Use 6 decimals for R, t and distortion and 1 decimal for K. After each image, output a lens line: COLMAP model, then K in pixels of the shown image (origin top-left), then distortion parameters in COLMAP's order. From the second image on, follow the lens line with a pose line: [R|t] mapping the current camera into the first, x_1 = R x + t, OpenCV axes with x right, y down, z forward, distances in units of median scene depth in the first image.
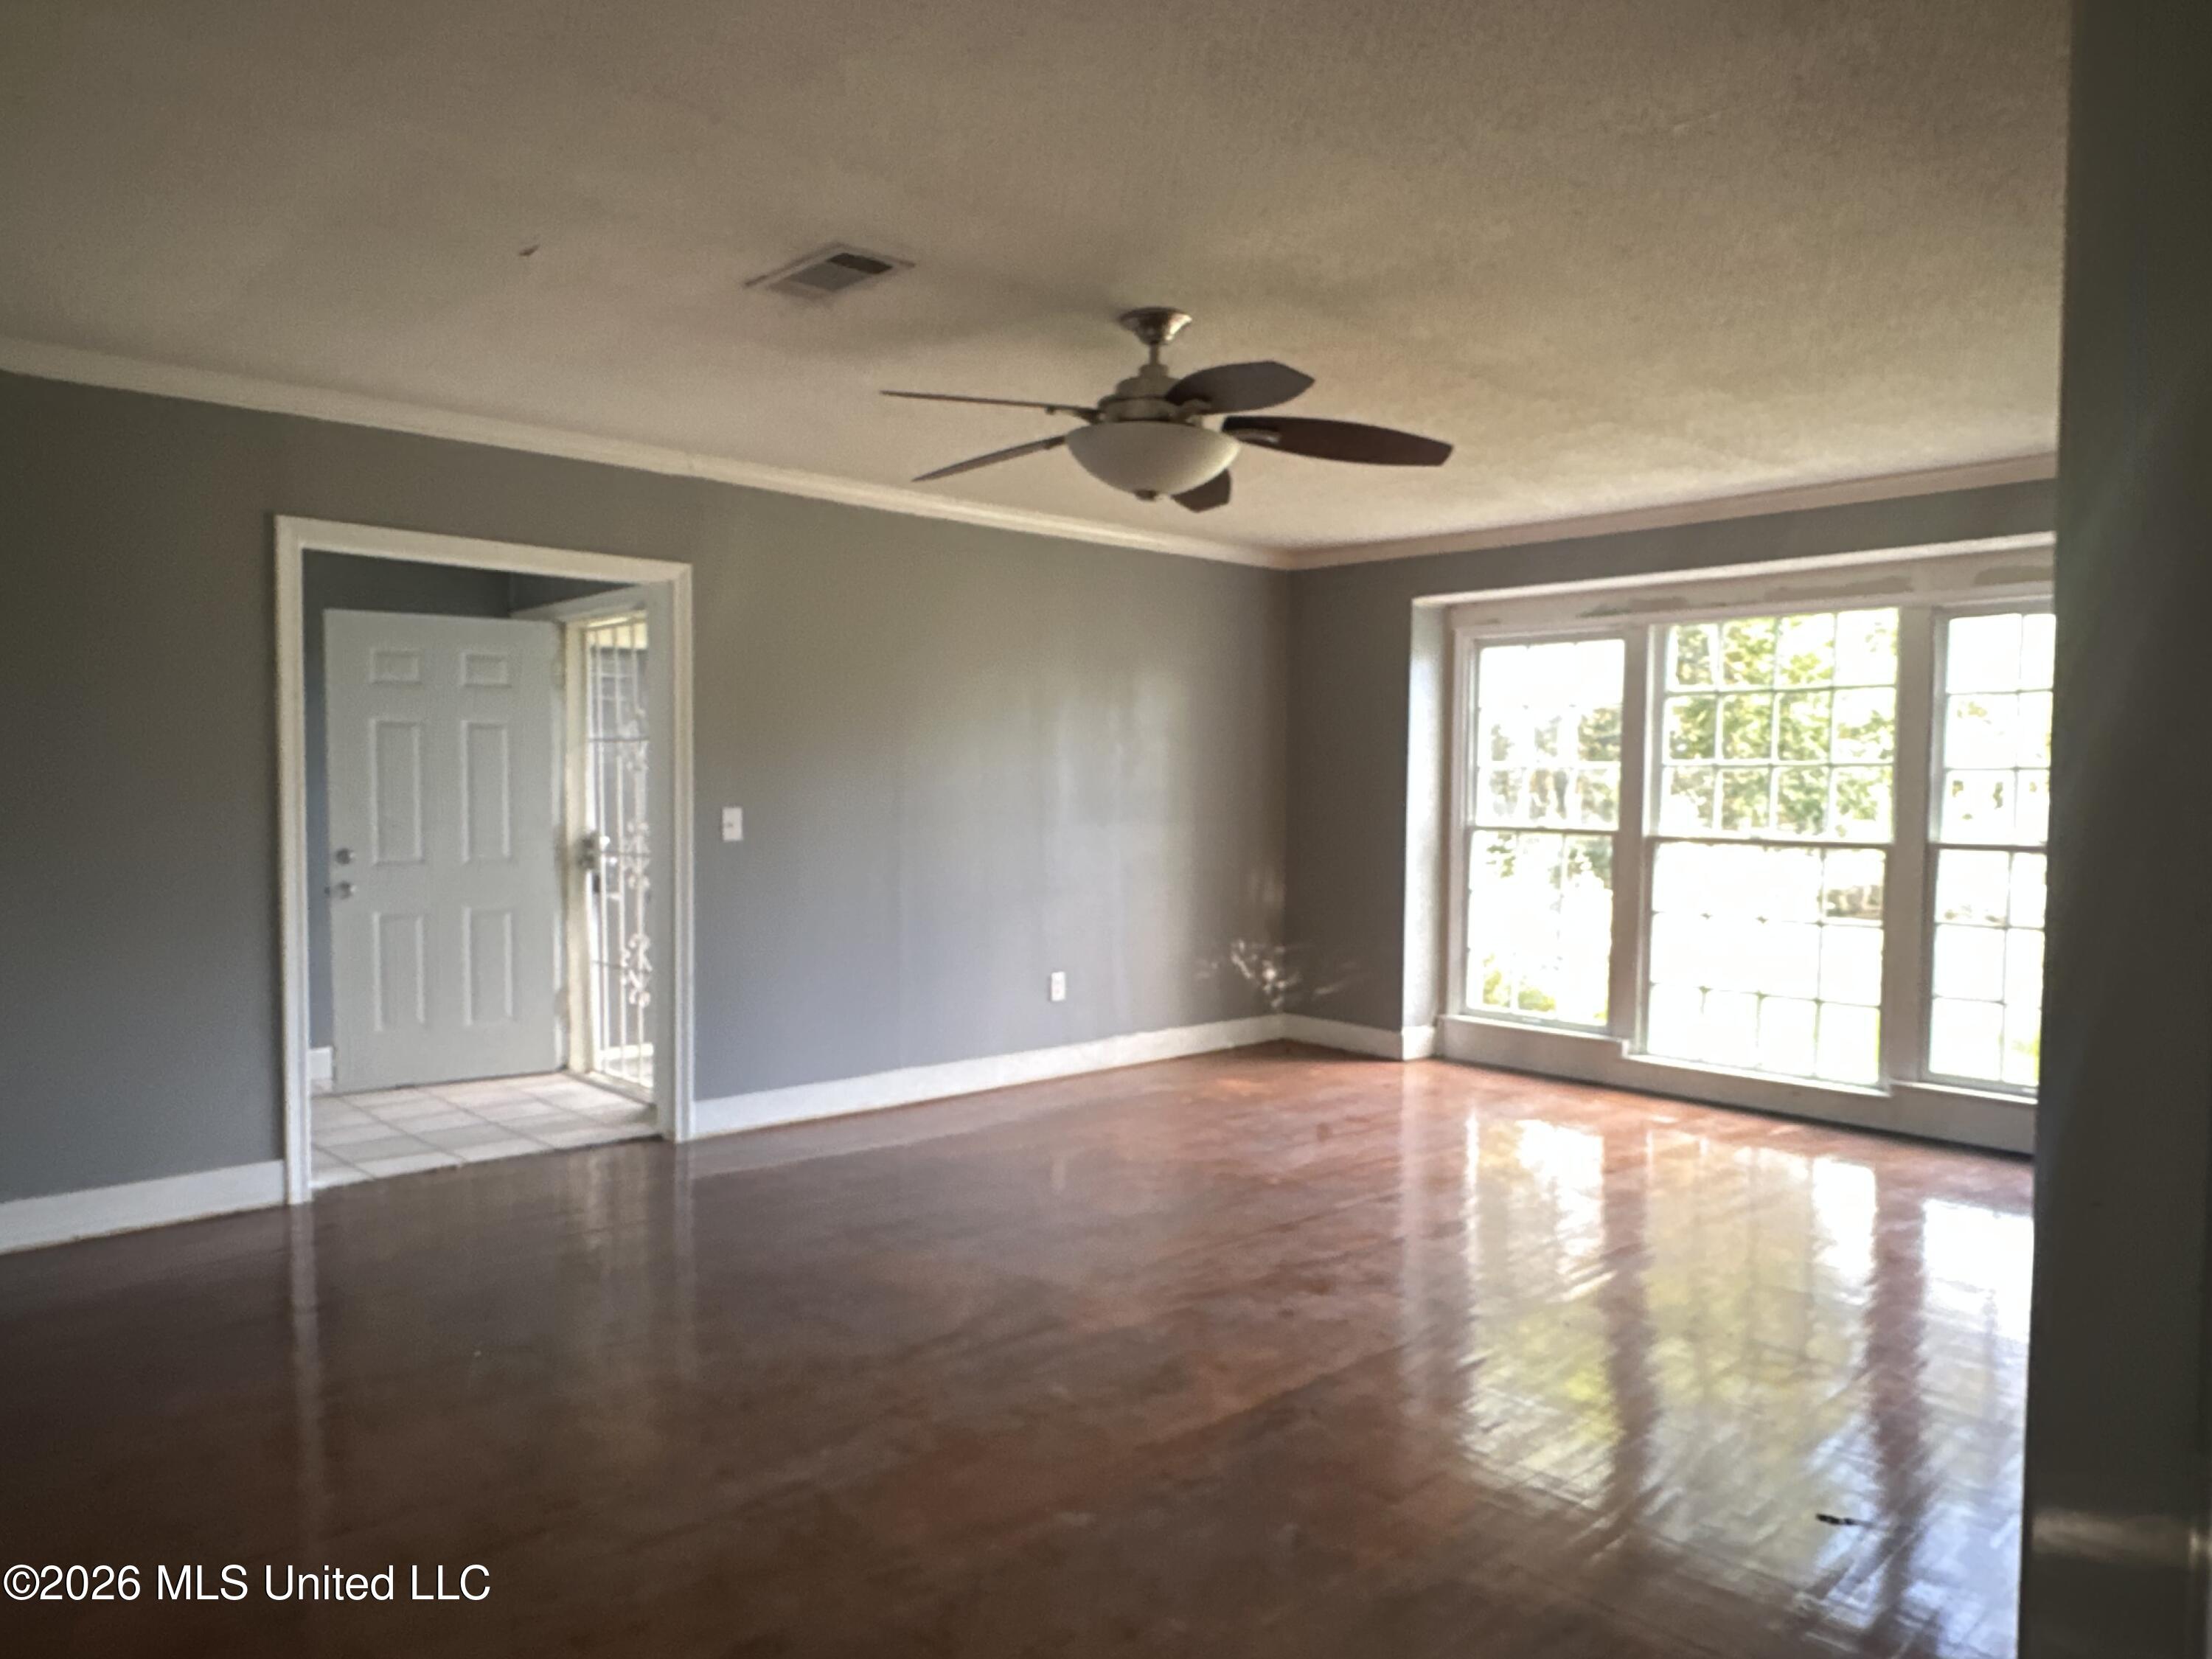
lens RADIAL K [[1496.3, 0, 1087.6], [0, 1496.3, 848.2], [0, 0, 1]] dist [-0.002268, 0.001203]
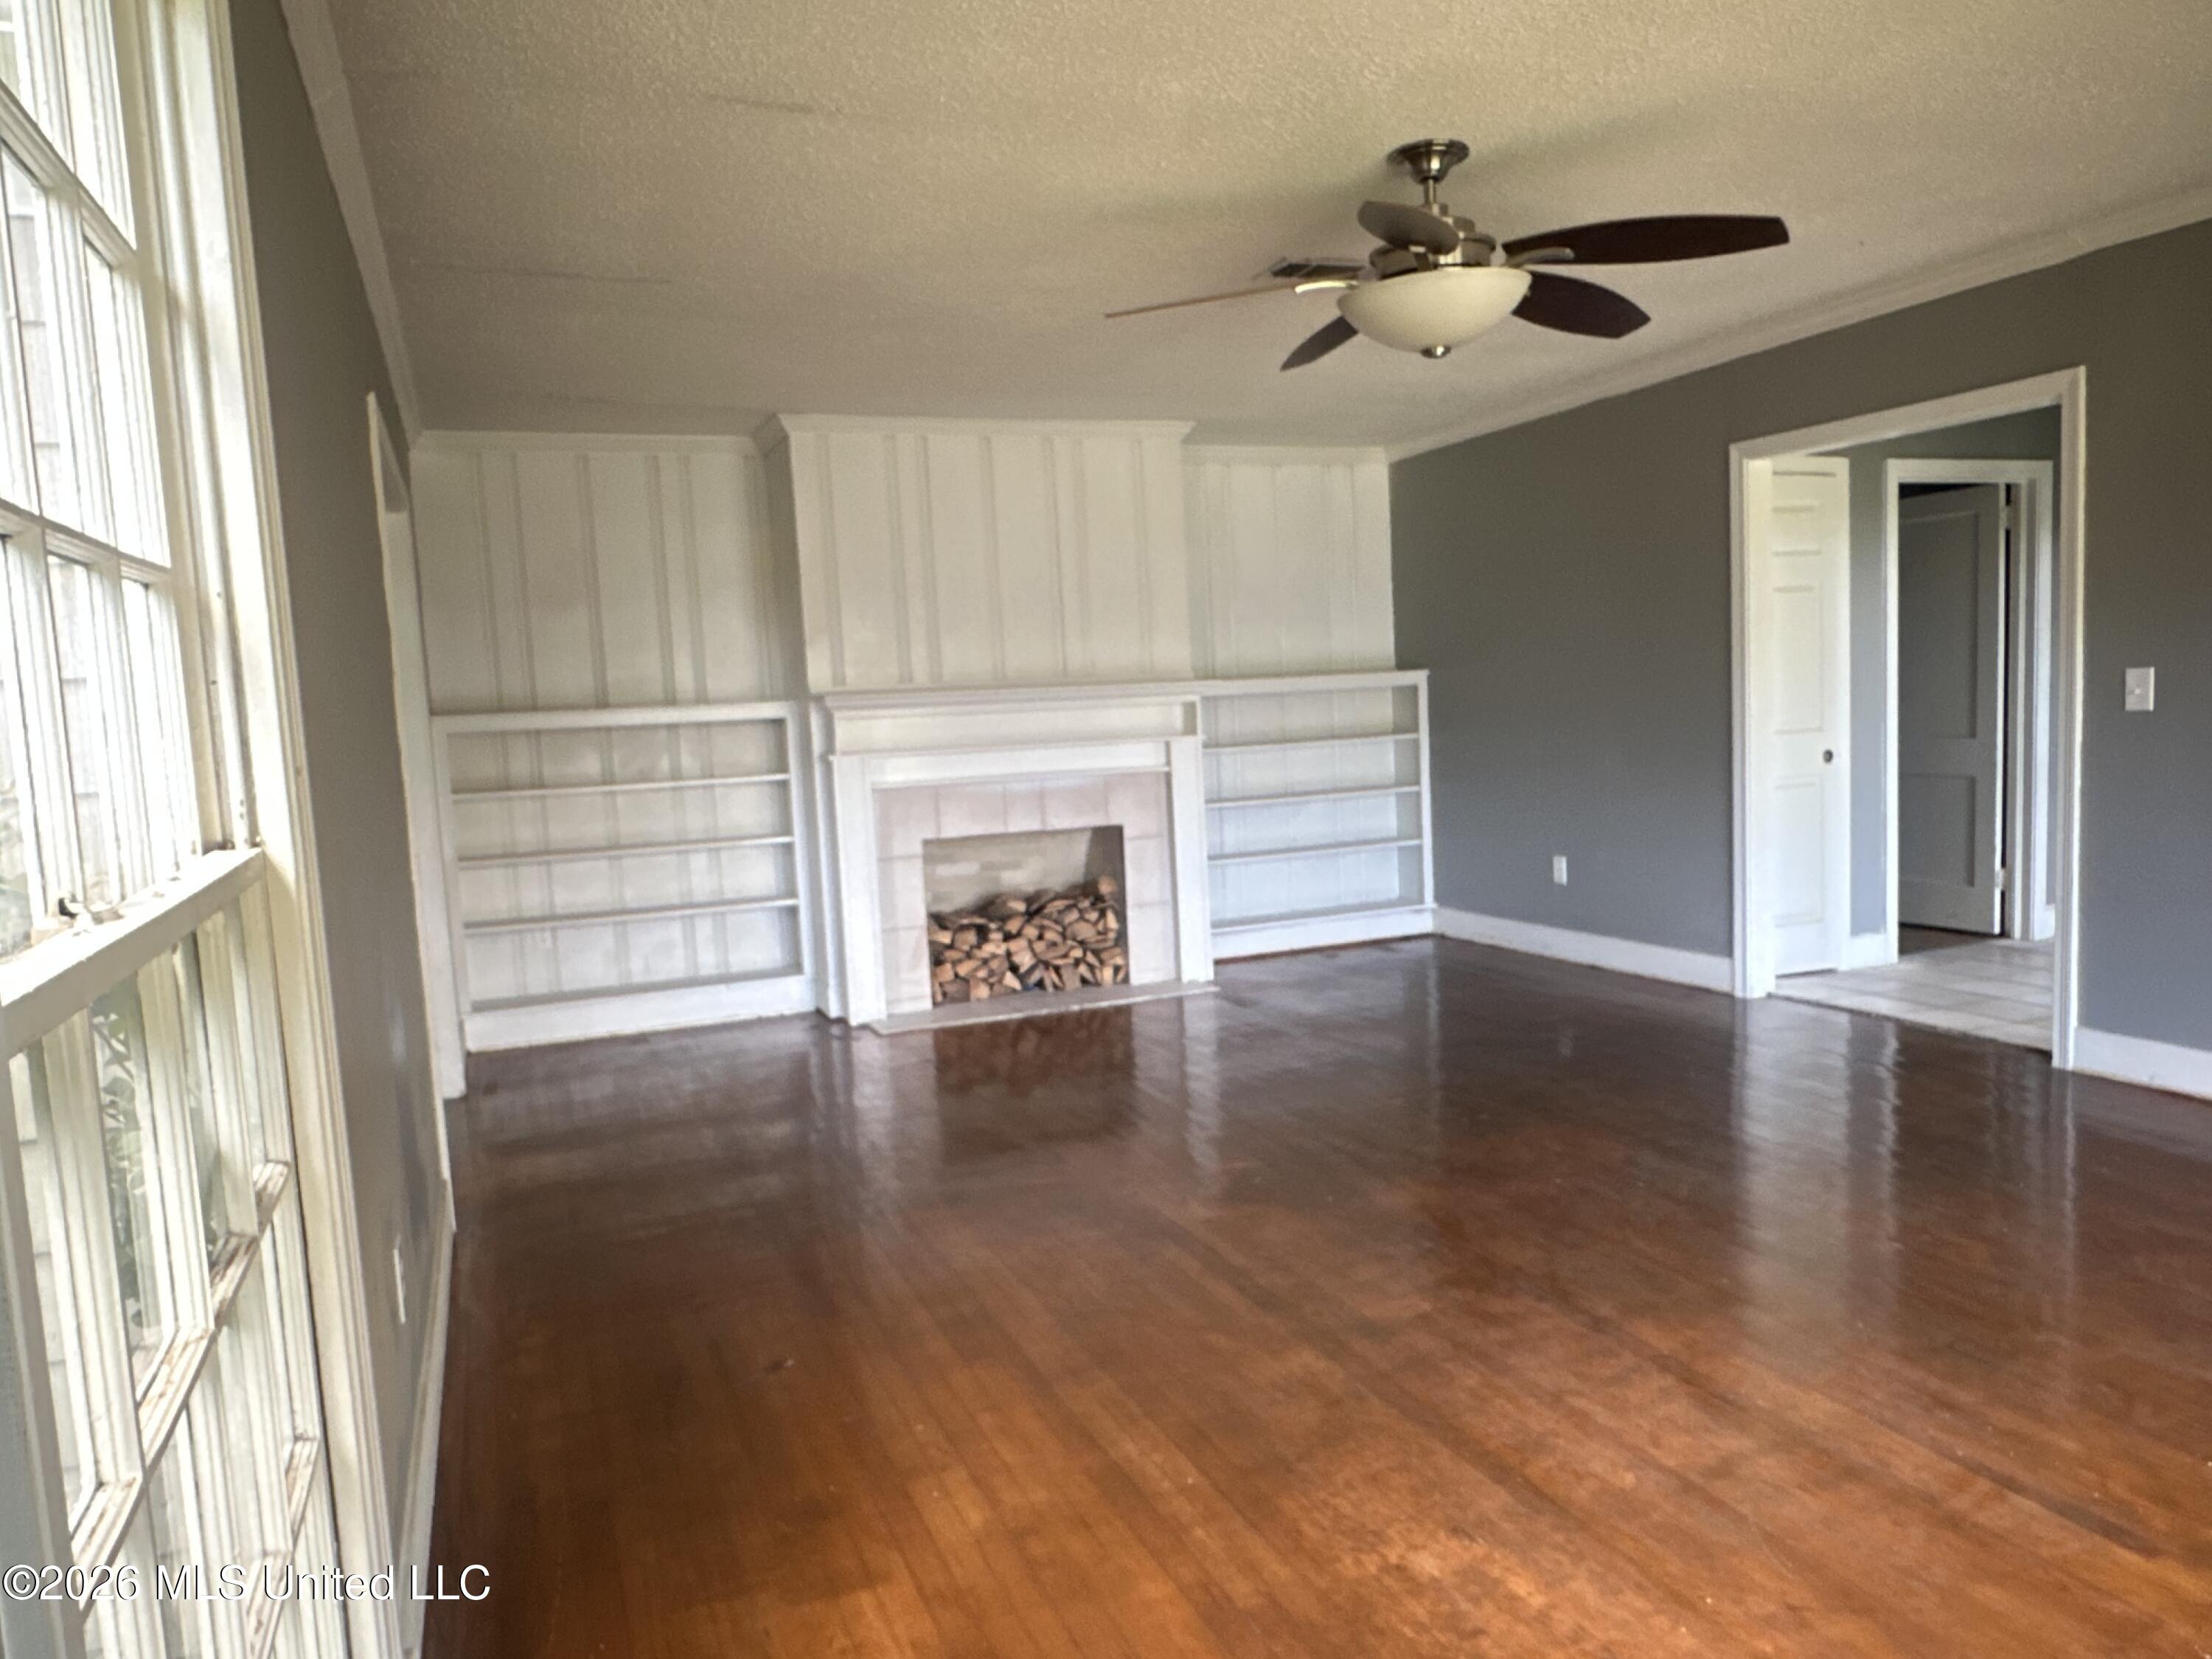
lens RADIAL K [[1496.3, 0, 1102.8], [0, 1496.3, 848.3], [0, 0, 1]] dist [-0.002268, 0.001203]
pose [[-0.345211, 0.106667, -0.932444, 0.752981], [0.008889, 0.993847, 0.110400, -0.027301], [0.938483, 0.029823, -0.344035, 0.853191]]
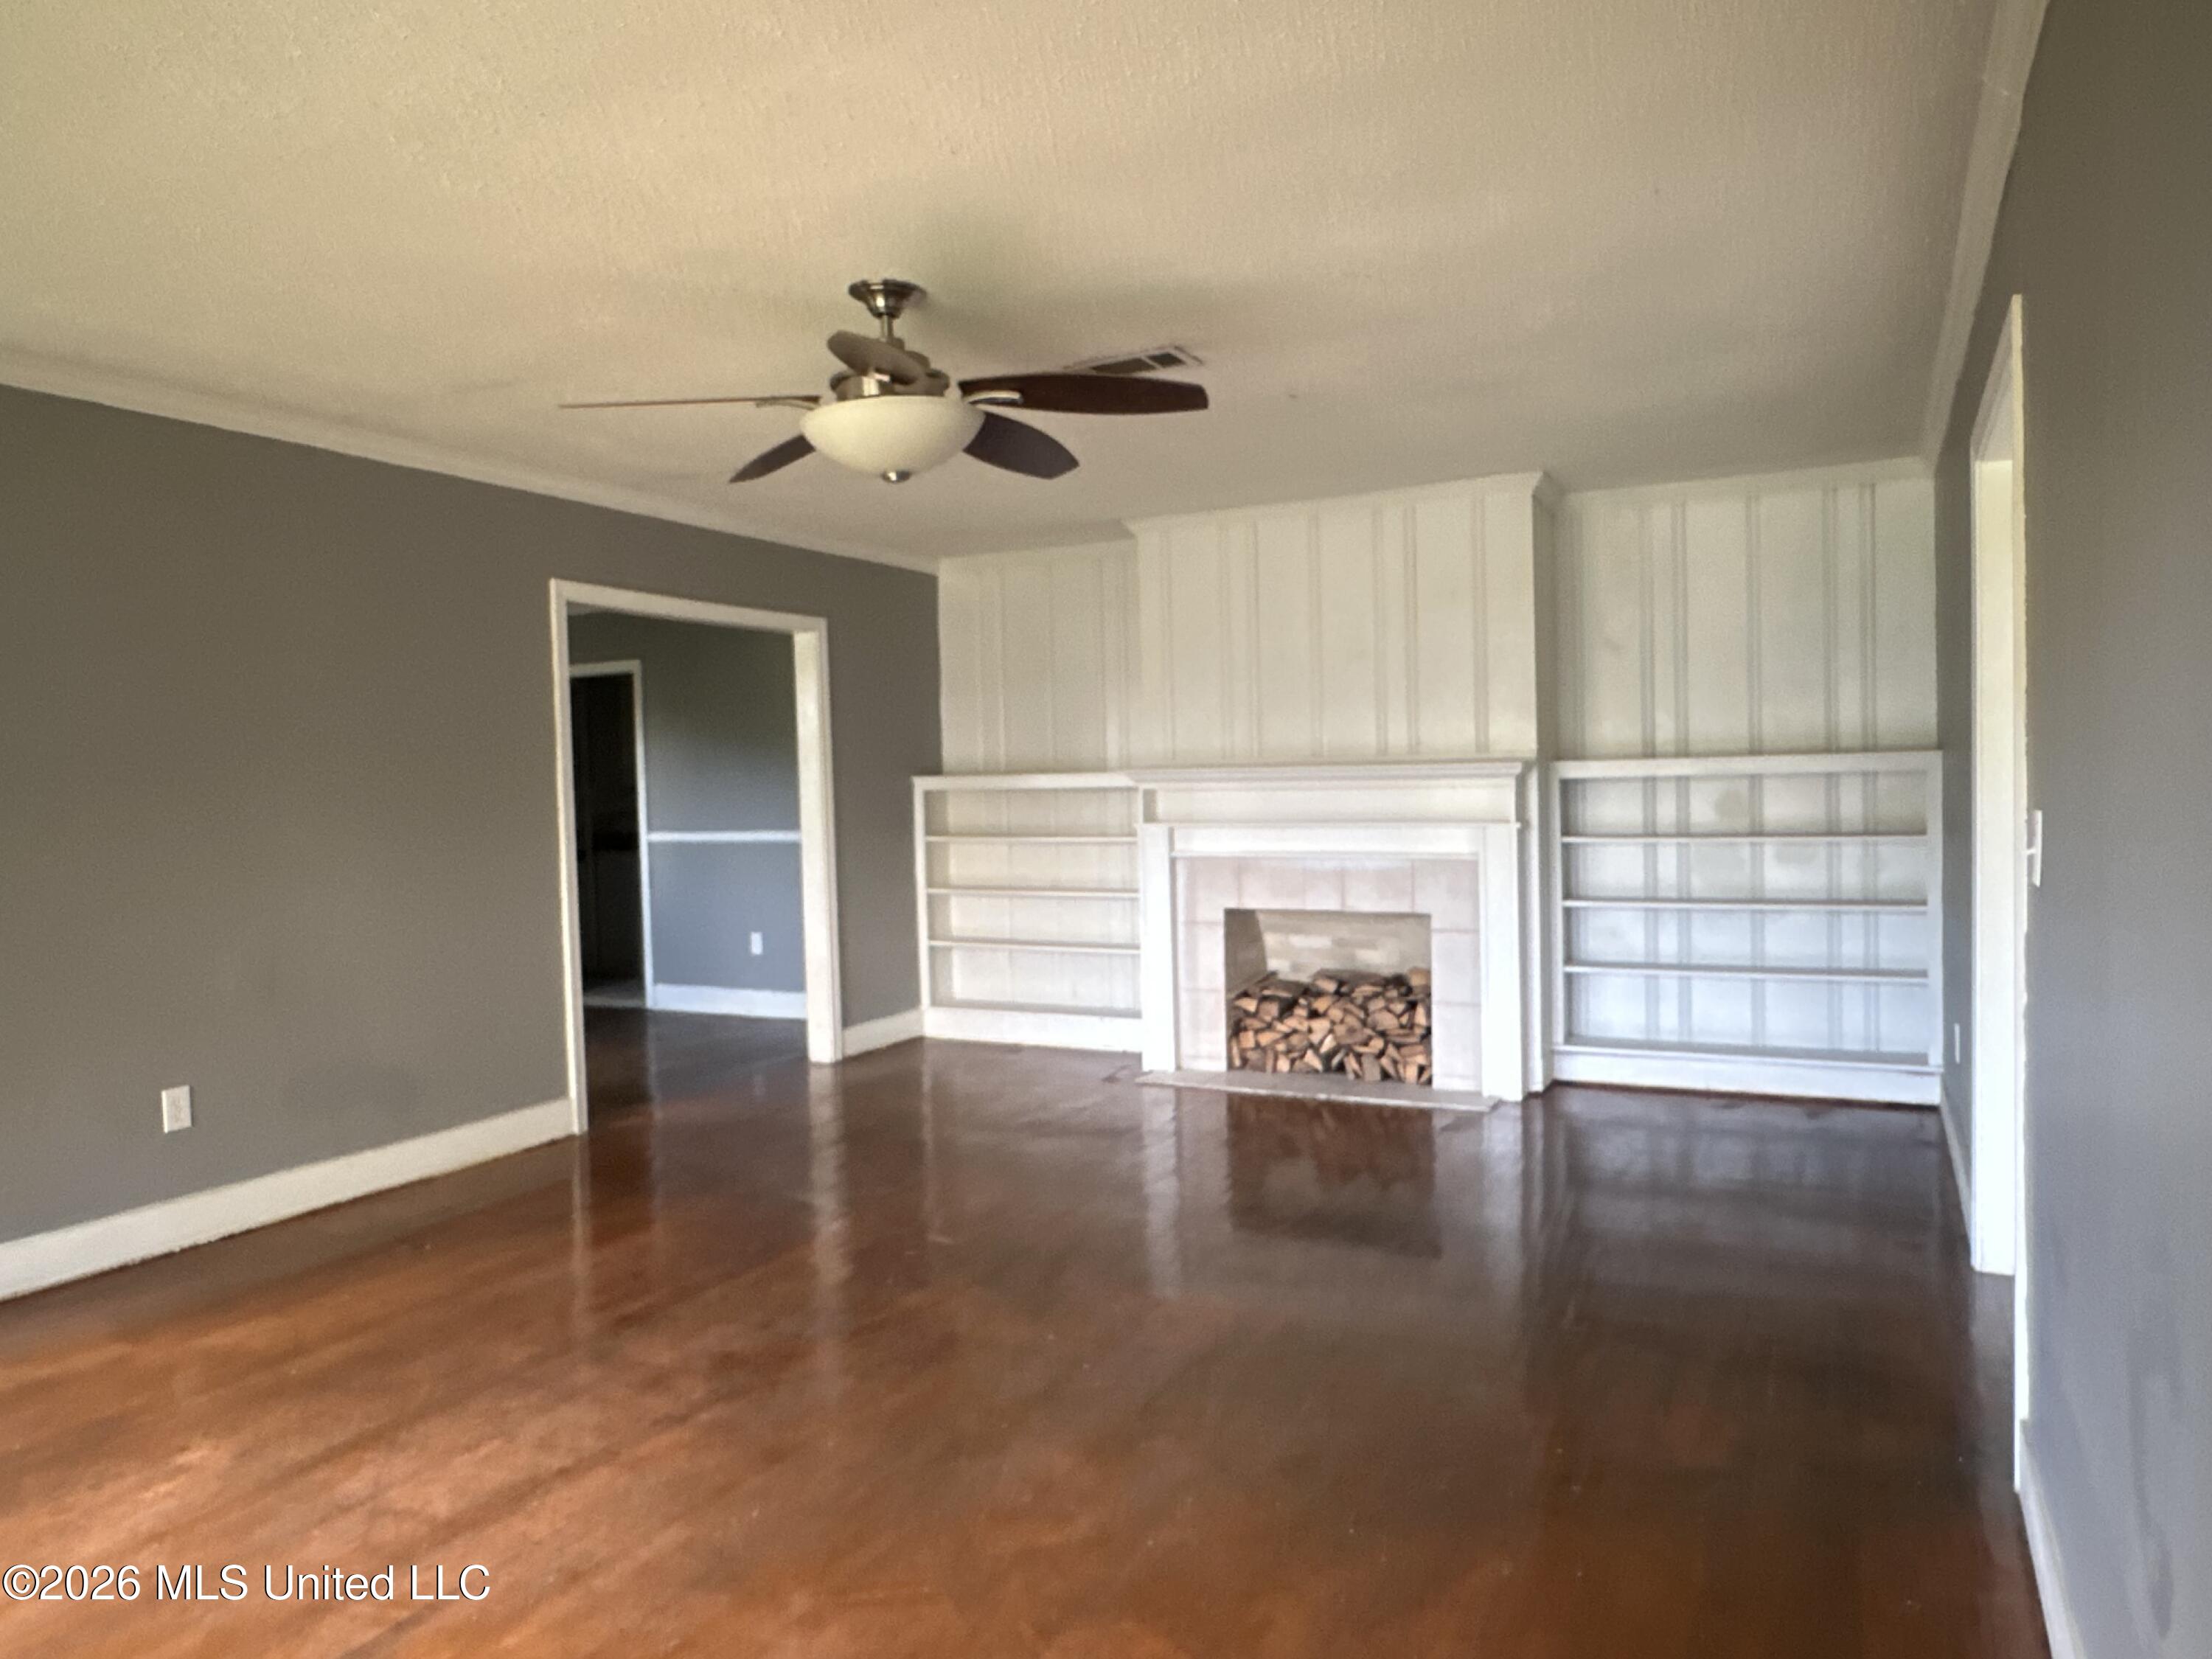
lens RADIAL K [[1496.3, 0, 1093.9], [0, 1496.3, 834.5], [0, 0, 1]] dist [-0.002268, 0.001203]
pose [[-0.937808, 0.028270, -0.346003, 0.194484], [0.003136, 0.997328, 0.072987, -0.057725], [0.347141, 0.067362, -0.935390, 1.462188]]
